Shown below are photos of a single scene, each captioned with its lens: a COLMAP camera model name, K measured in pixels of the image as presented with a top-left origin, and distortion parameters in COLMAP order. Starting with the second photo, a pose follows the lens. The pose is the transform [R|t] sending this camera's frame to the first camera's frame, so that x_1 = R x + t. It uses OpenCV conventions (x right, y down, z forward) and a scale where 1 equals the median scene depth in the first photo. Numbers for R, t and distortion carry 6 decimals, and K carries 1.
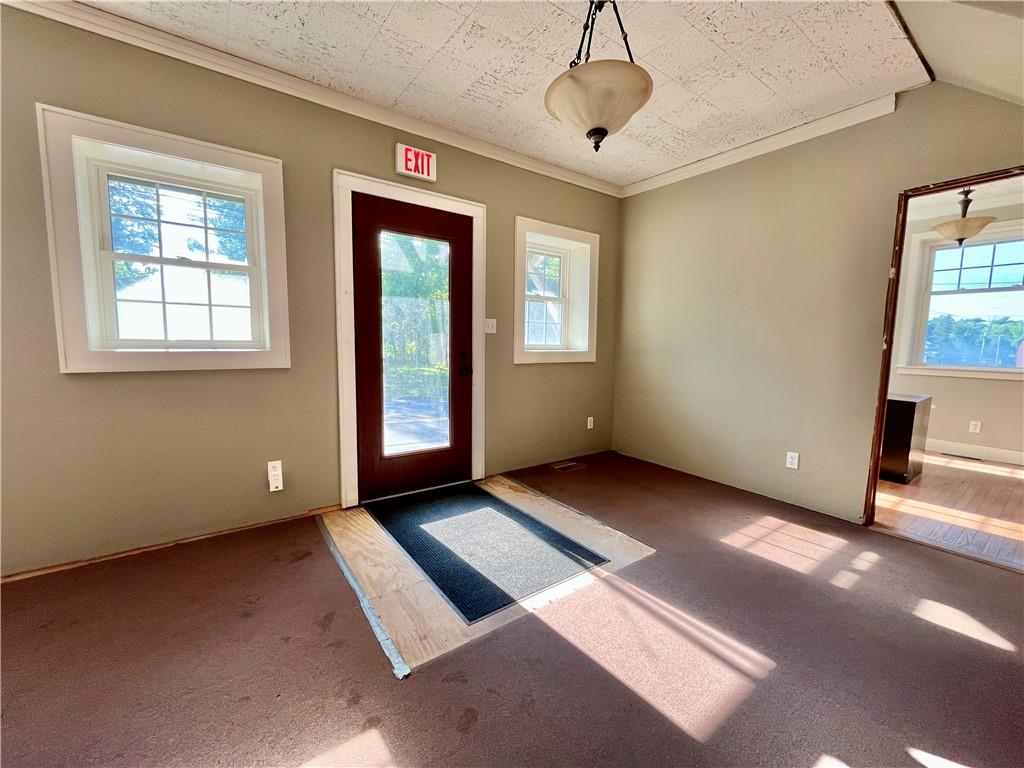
lens RADIAL K [[414.1, 0, 510.4], [0, 414.1, 384.6], [0, 0, 1]] dist [-0.002566, -0.000769]
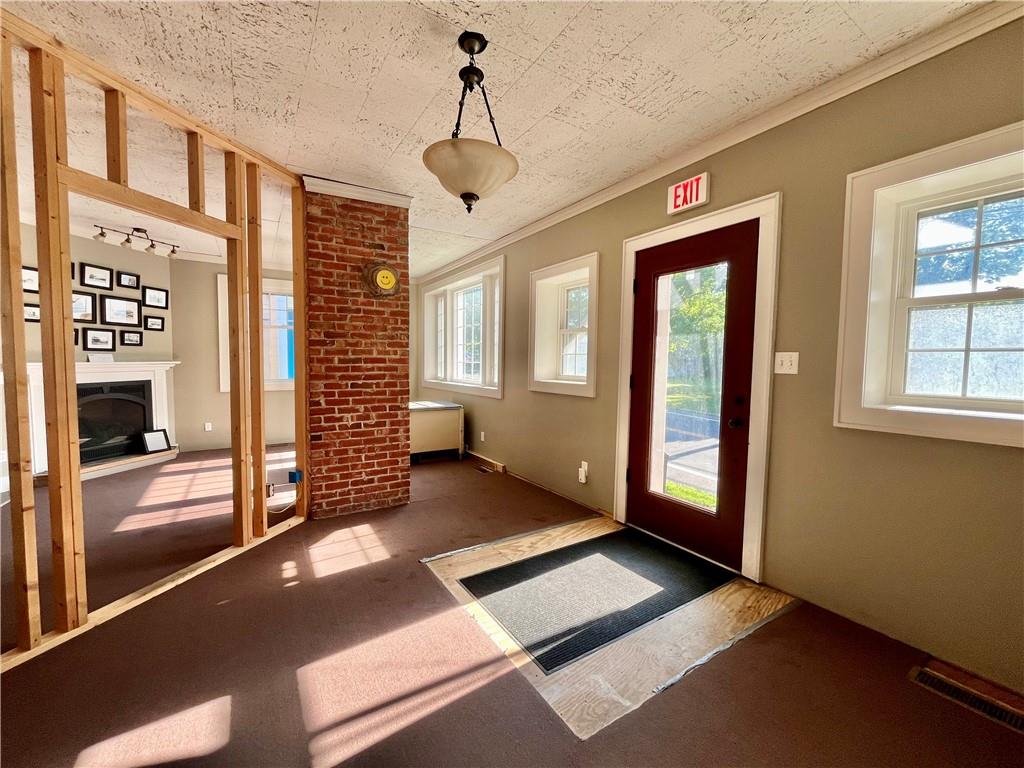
lens RADIAL K [[414.1, 0, 509.9], [0, 414.1, 383.5], [0, 0, 1]] dist [-0.002566, -0.000769]
pose [[-0.065636, 0.035916, -0.997197, 0.844762], [-0.117724, 0.992094, 0.043481, -0.110813], [0.990875, 0.120248, -0.060889, 0.787422]]
